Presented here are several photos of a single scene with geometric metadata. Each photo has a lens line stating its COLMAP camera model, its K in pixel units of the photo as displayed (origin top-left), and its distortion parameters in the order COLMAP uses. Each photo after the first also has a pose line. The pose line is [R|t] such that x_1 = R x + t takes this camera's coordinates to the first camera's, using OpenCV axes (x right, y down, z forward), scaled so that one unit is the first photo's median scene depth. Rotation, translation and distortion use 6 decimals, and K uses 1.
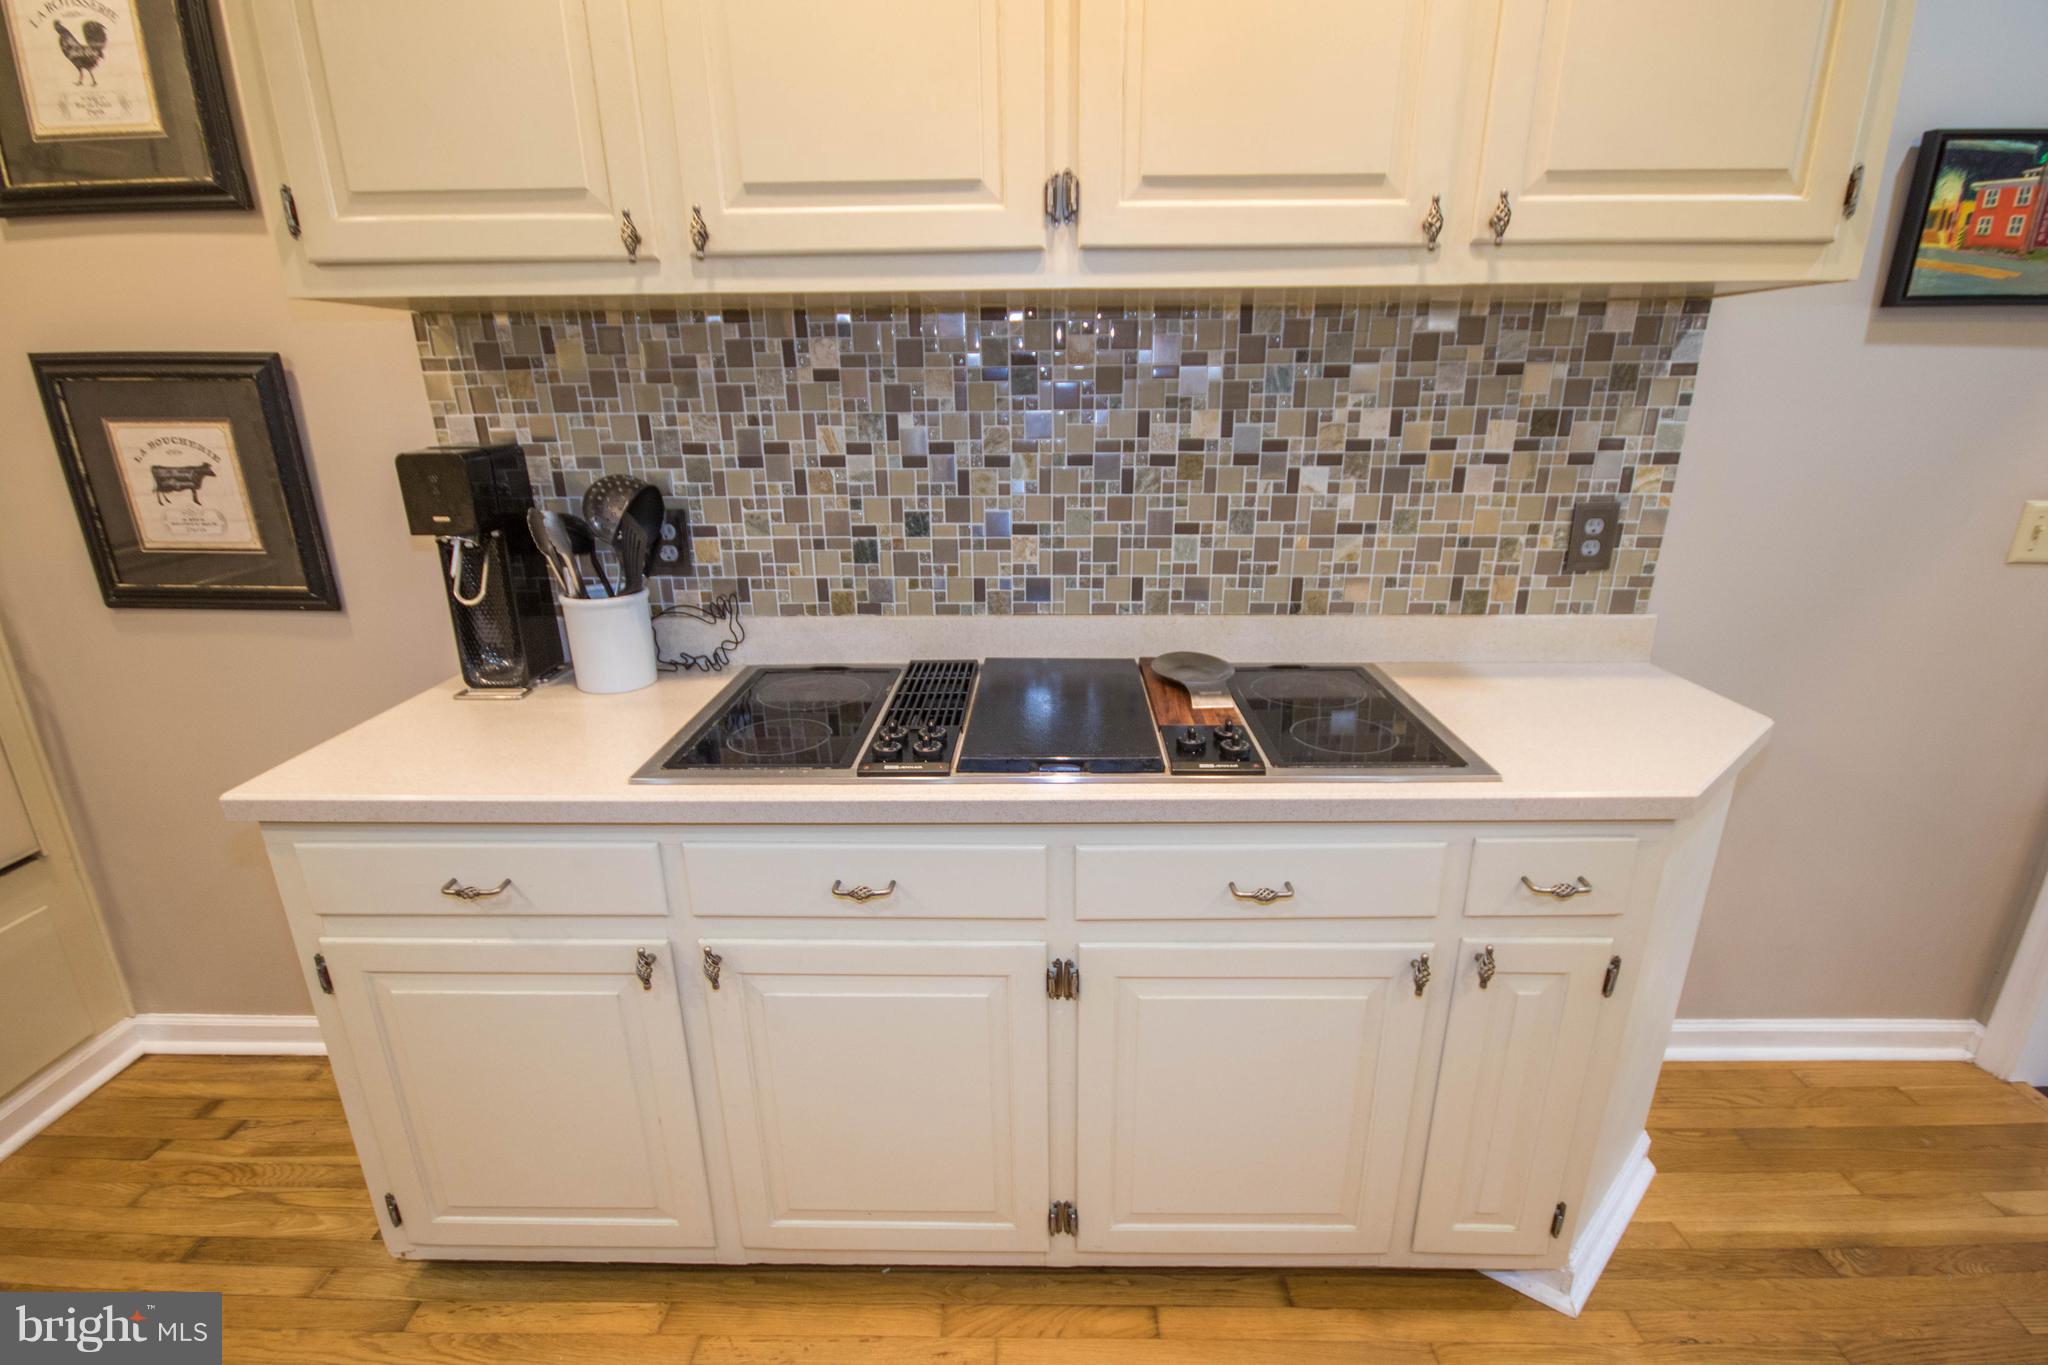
lens RADIAL K [[965.5, 0, 1038.4], [0, 965.5, 724.4], [0, 0, 1]] dist [0.006066, -0.008168]
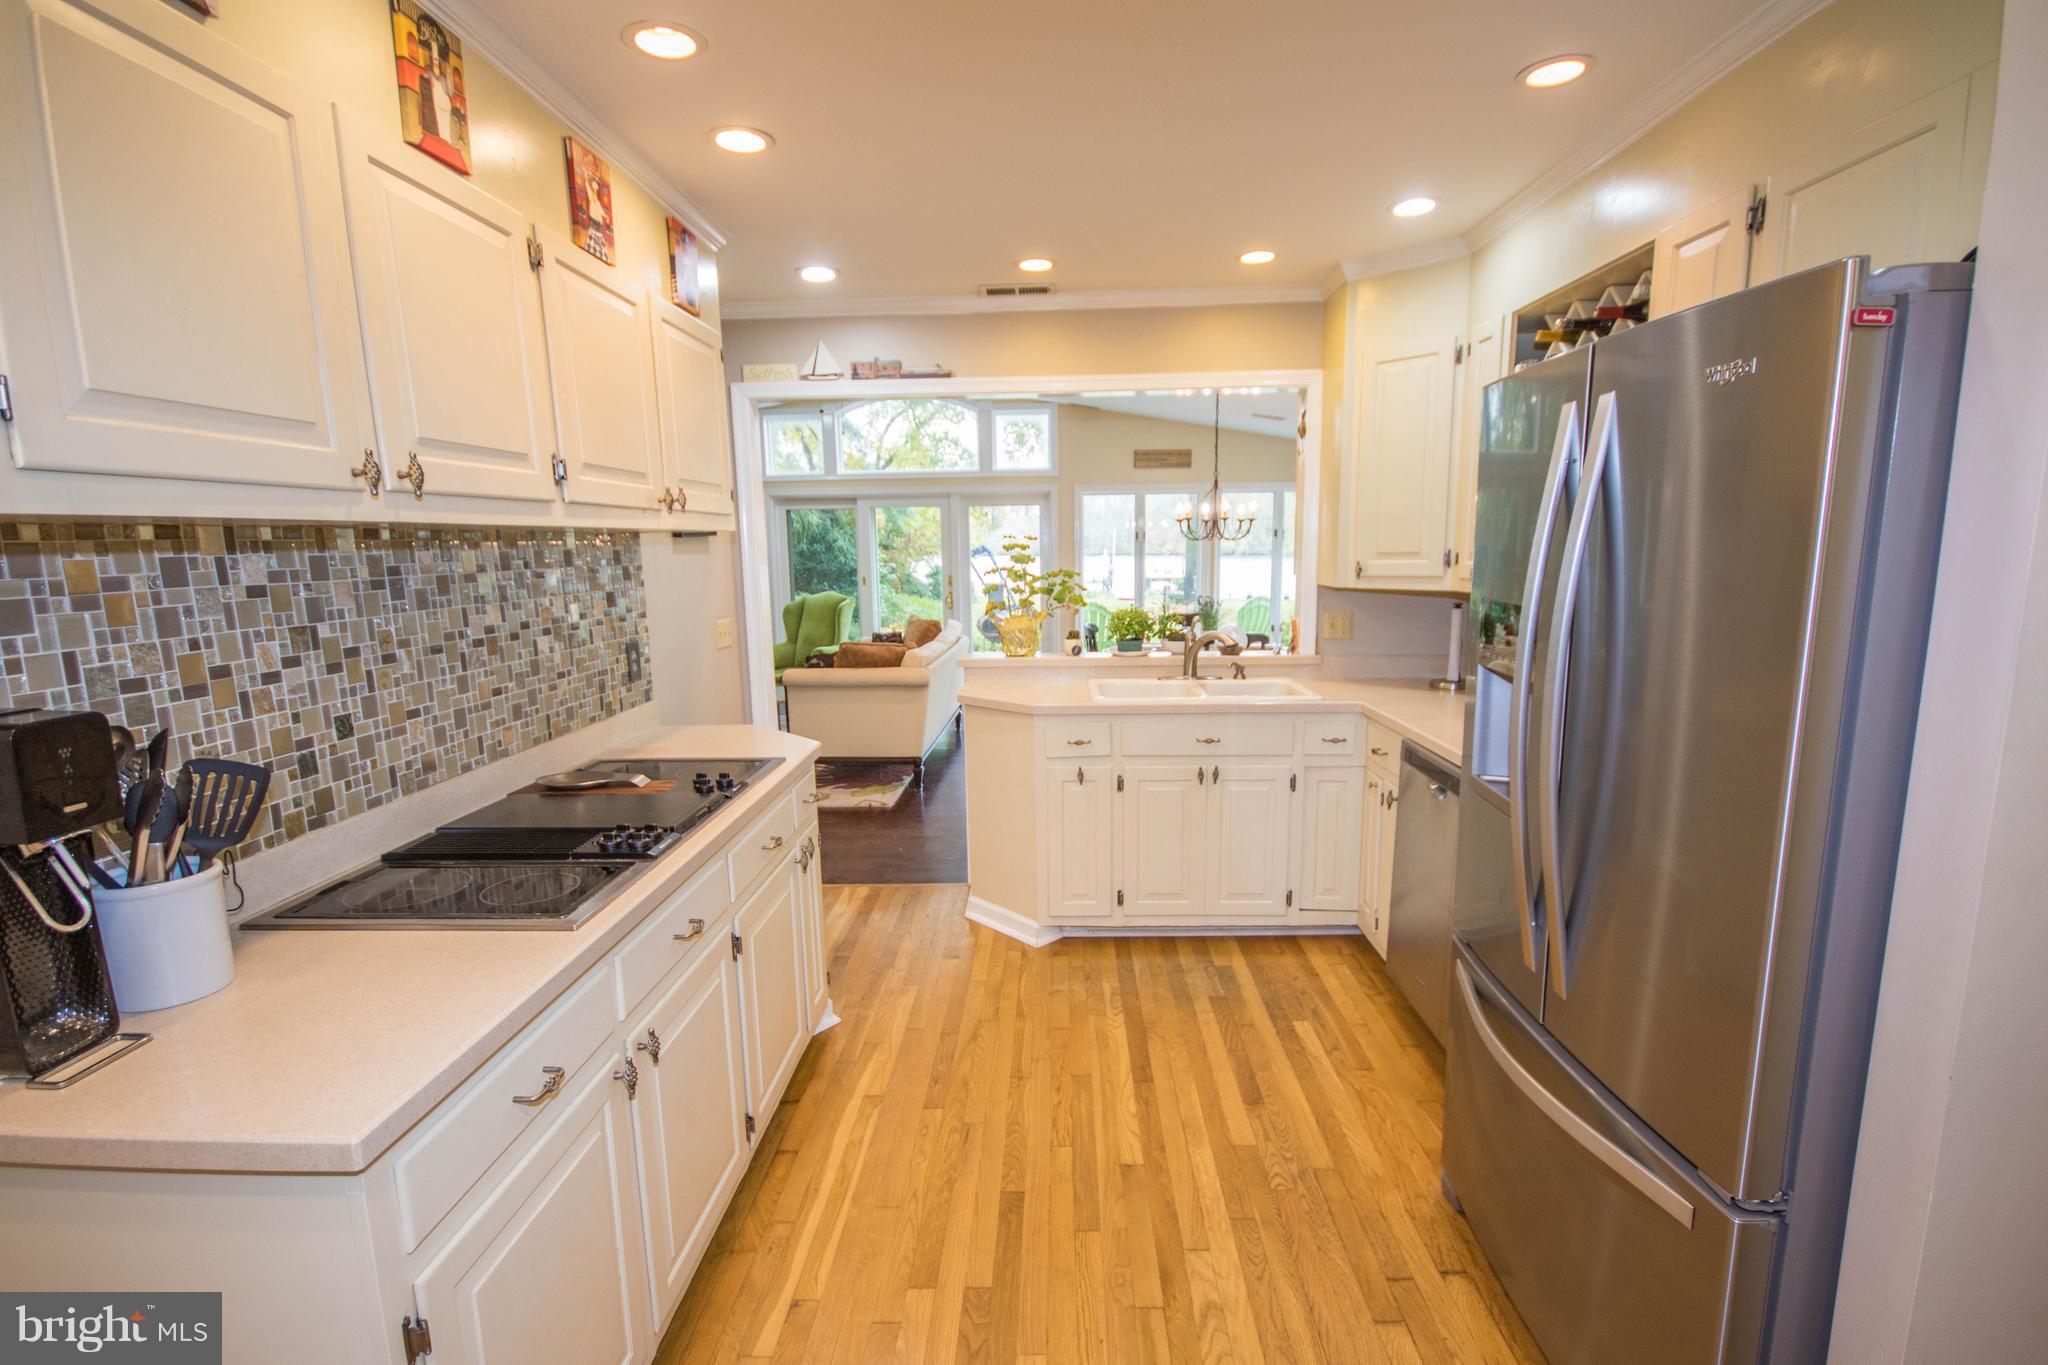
lens RADIAL K [[965.5, 0, 985.5], [0, 965.5, 701.4], [0, 0, 1]] dist [0.006066, -0.008168]
pose [[0.057910, -0.154549, 0.986286, -1.112513], [0.350624, 0.928156, 0.124853, -0.125067], [-0.934724, 0.338585, 0.107938, 0.256225]]
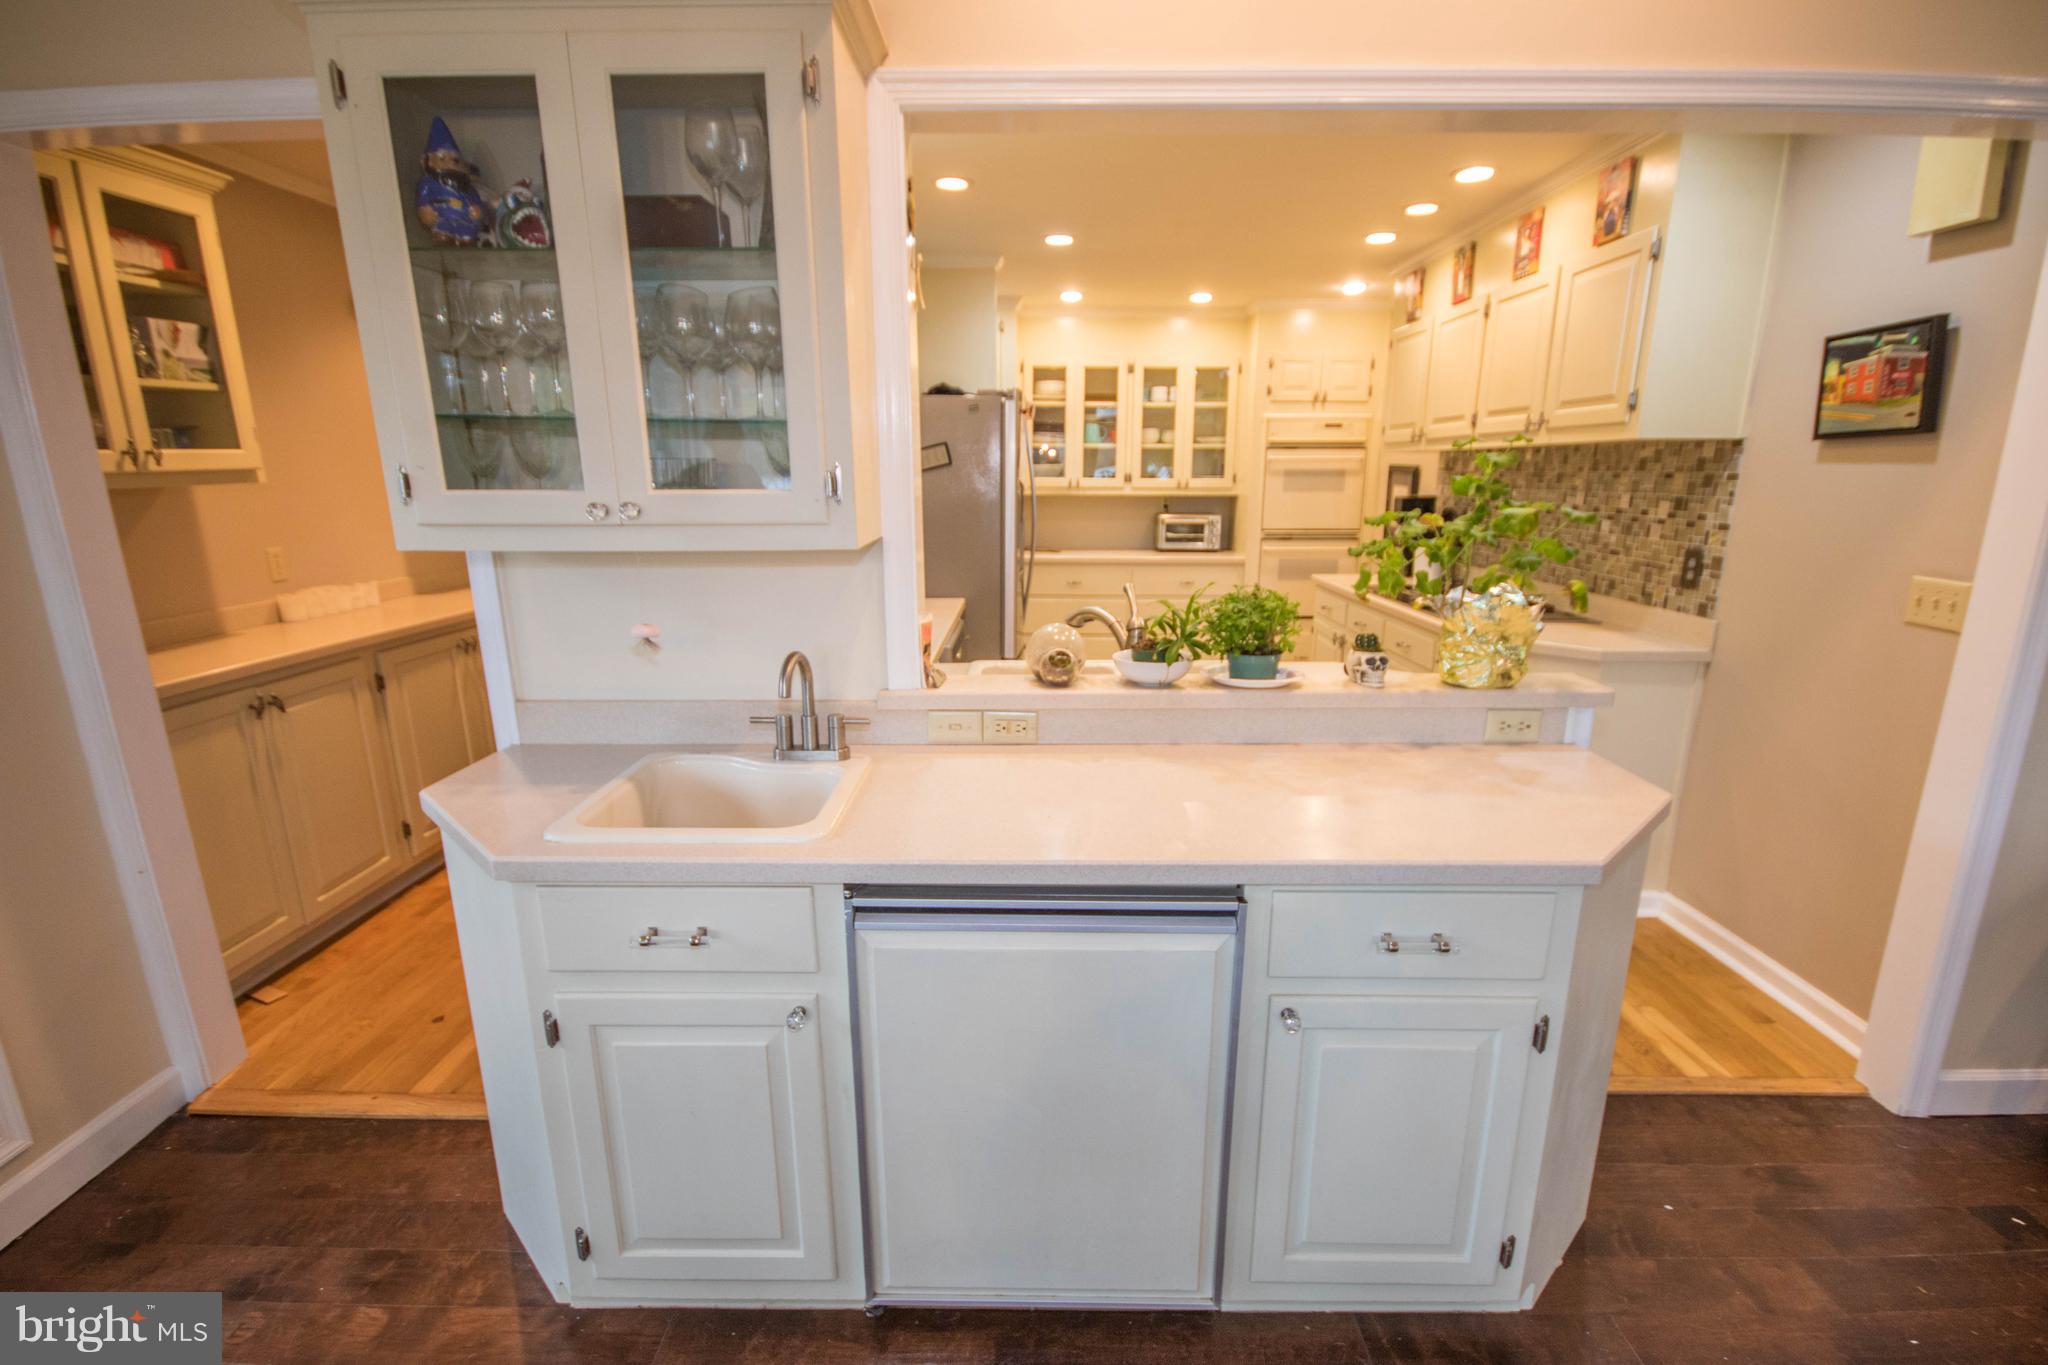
lens RADIAL K [[965.5, 0, 1025.7], [0, 965.5, 698.4], [0, 0, 1]] dist [0.006066, -0.008168]
pose [[0.000007, 0.235137, -0.971962, 2.357263], [-0.336014, 0.915450, 0.221463, 0.037830], [0.941857, 0.326592, 0.079016, -0.195850]]
